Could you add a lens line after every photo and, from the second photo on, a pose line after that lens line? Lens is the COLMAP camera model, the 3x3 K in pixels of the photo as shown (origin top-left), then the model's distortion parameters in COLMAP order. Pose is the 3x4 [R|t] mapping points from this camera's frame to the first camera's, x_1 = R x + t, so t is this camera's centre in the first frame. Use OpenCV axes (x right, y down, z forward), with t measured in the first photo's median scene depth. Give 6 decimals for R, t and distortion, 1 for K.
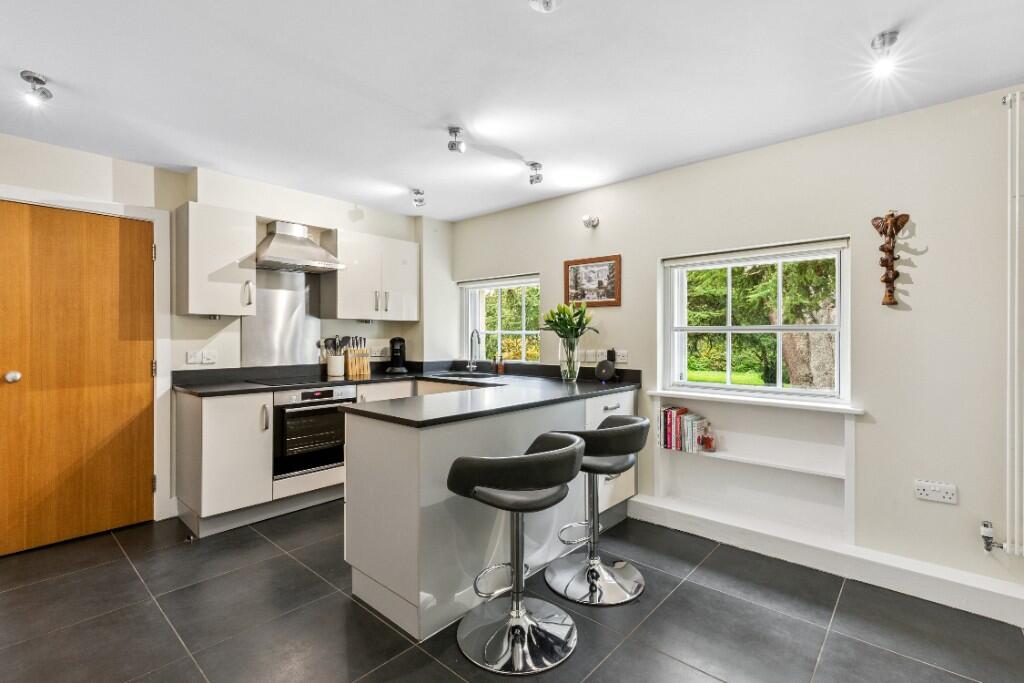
lens RADIAL K [[469.2, 0, 514.1], [0, 469.2, 340.4], [0, 0, 1]] dist [0.002306, -0.000272]
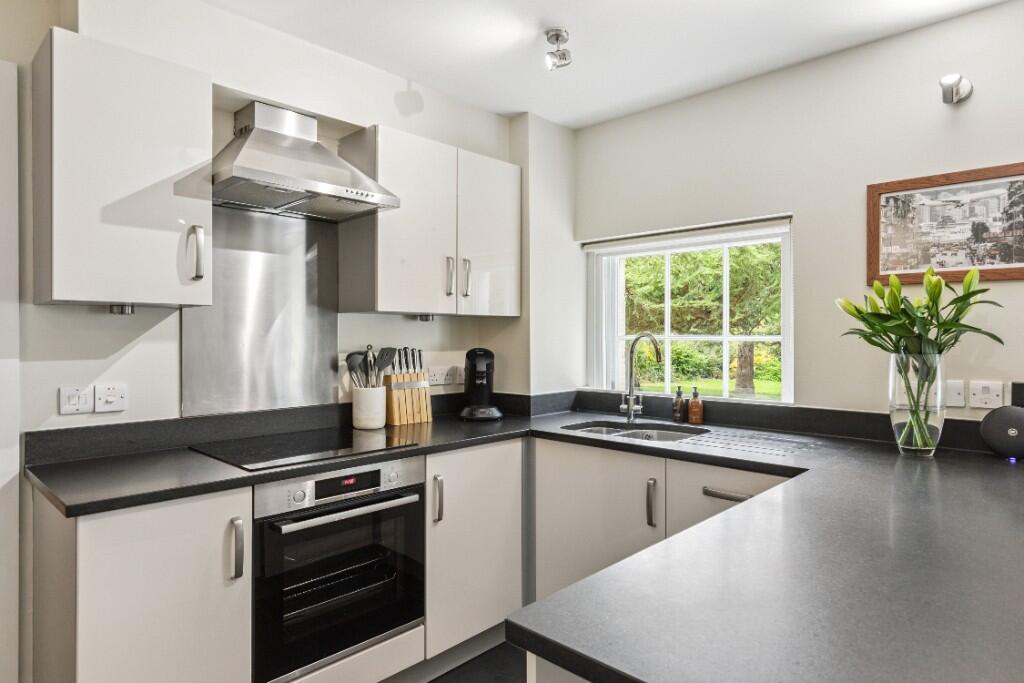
lens RADIAL K [[605.4, 0, 511.5], [0, 605.4, 339.6], [0, 0, 1]] dist [-0.001969, 0.001359]
pose [[0.999274, -0.001764, -0.038055, -0.226032], [0.001669, 0.999995, -0.002541, -0.016775], [0.038060, 0.002476, 0.999272, 0.404513]]
